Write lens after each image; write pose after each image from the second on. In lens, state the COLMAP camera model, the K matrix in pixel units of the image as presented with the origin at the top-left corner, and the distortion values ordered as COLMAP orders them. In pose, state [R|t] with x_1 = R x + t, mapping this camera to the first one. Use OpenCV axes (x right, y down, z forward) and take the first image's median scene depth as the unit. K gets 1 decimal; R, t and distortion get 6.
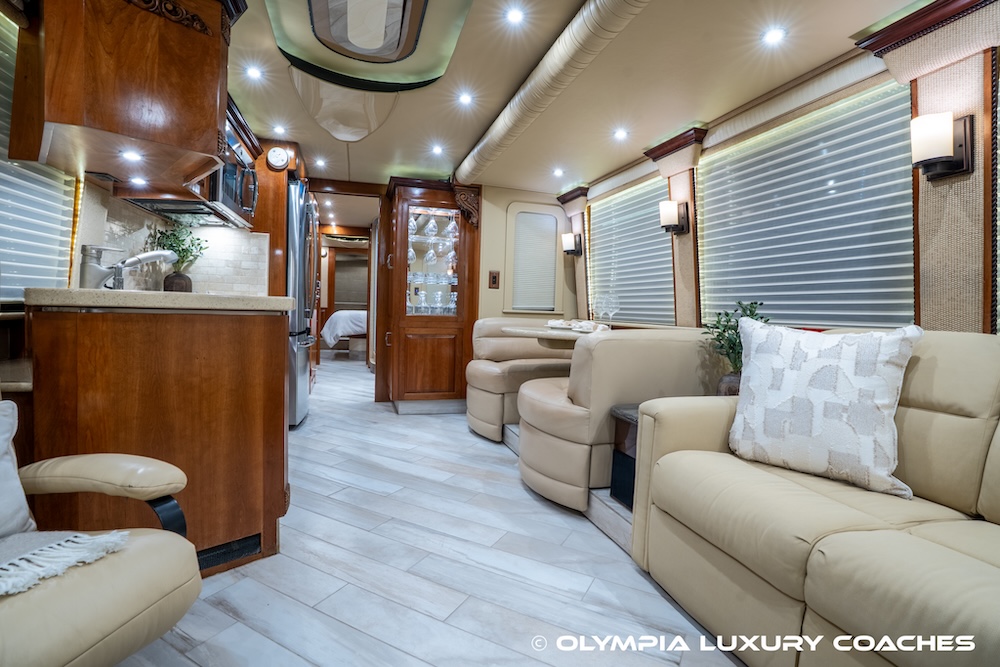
lens RADIAL K [[467.0, 0, 501.5], [0, 467.0, 329.8], [0, 0, 1]] dist [-0.071589, 0.028109]
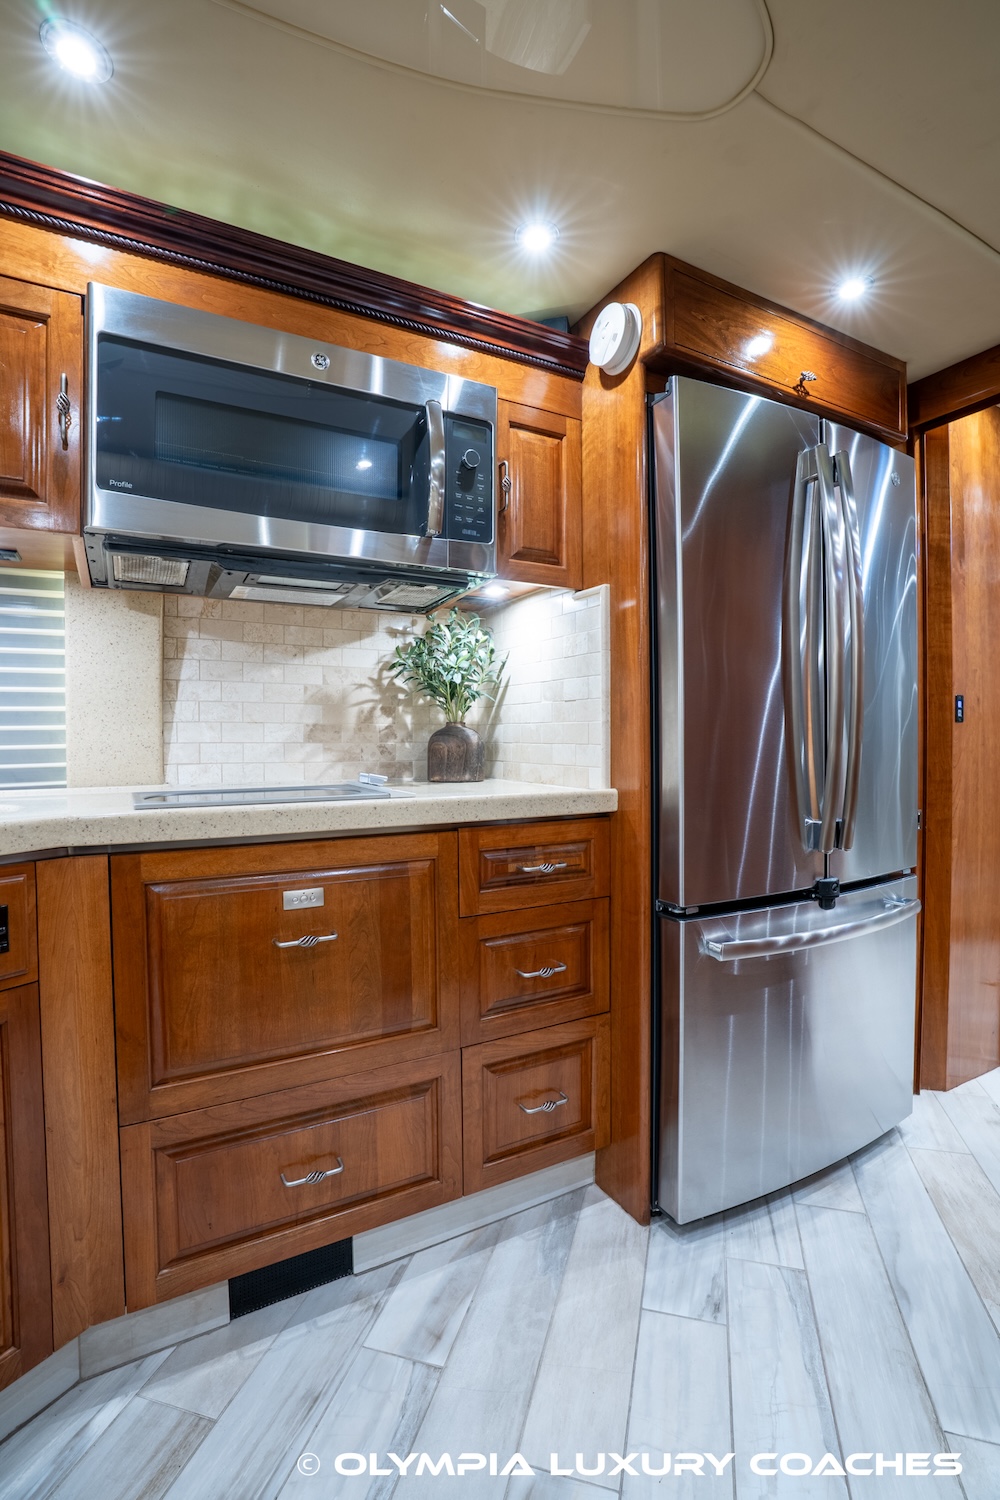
lens RADIAL K [[700.4, 0, 505.0], [0, 700.4, 752.3], [0, 0, 1]] dist [-0.071589, 0.028109]
pose [[0.206581, -0.014791, -0.978318, -0.078143], [-0.033749, 0.999183, -0.022233, -0.130805], [0.977847, 0.037610, 0.205913, 1.376374]]
